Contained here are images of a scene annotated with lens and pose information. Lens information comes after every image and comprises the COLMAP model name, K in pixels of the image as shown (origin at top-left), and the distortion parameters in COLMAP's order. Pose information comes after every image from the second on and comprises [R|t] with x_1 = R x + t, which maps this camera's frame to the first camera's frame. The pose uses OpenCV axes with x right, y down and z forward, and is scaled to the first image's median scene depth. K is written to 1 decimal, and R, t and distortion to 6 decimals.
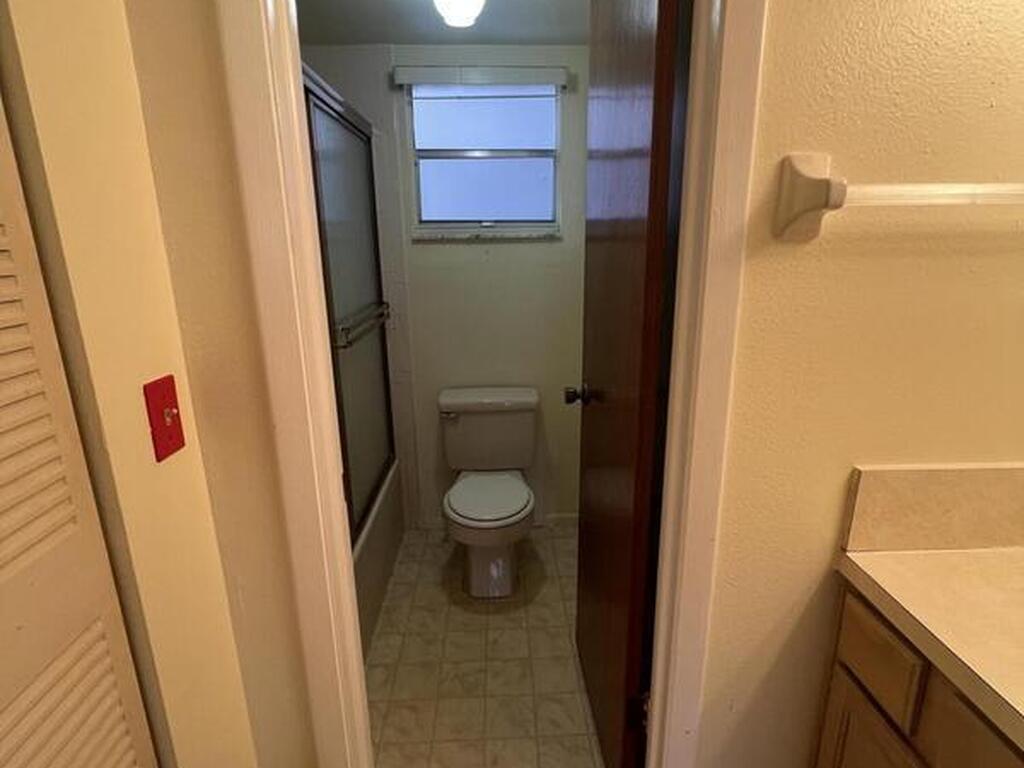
lens RADIAL K [[550.4, 0, 513.0], [0, 550.4, 383.0], [0, 0, 1]] dist [-0.000860, 0.002378]
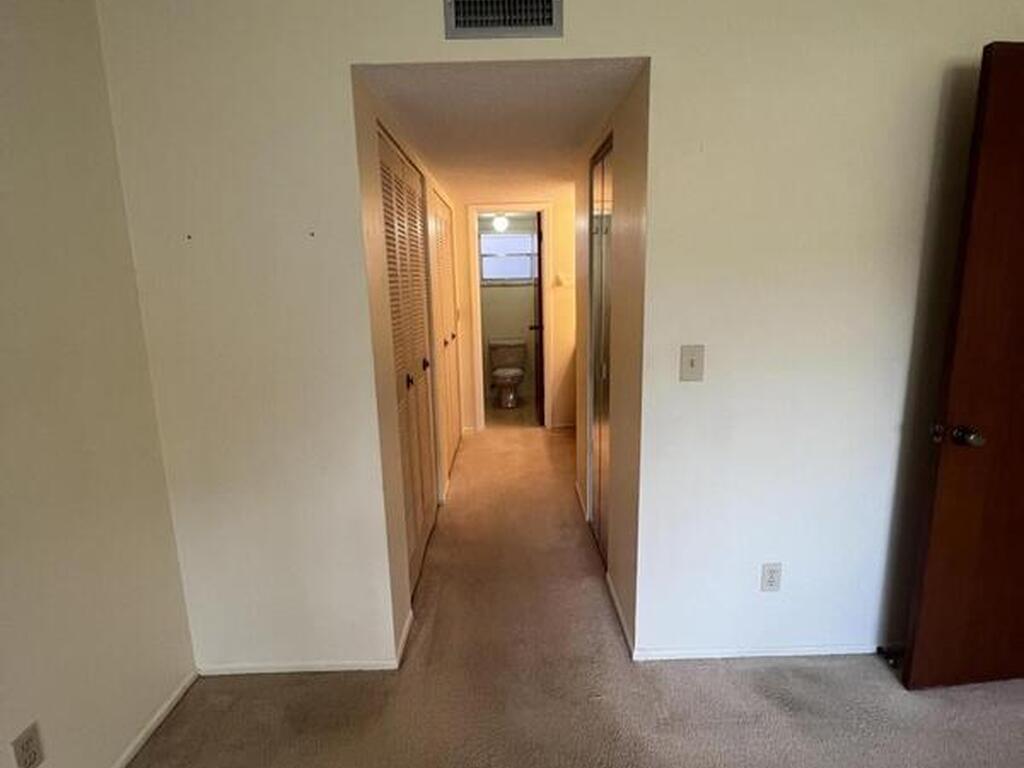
lens RADIAL K [[548.7, 0, 512.6], [0, 548.7, 385.3], [0, 0, 1]] dist [-0.004081, -0.000691]
pose [[0.999870, -0.001736, -0.016016, 0.028075], [0.000609, 0.997539, -0.070109, 0.472094], [0.016099, 0.070090, 0.997411, -1.862078]]
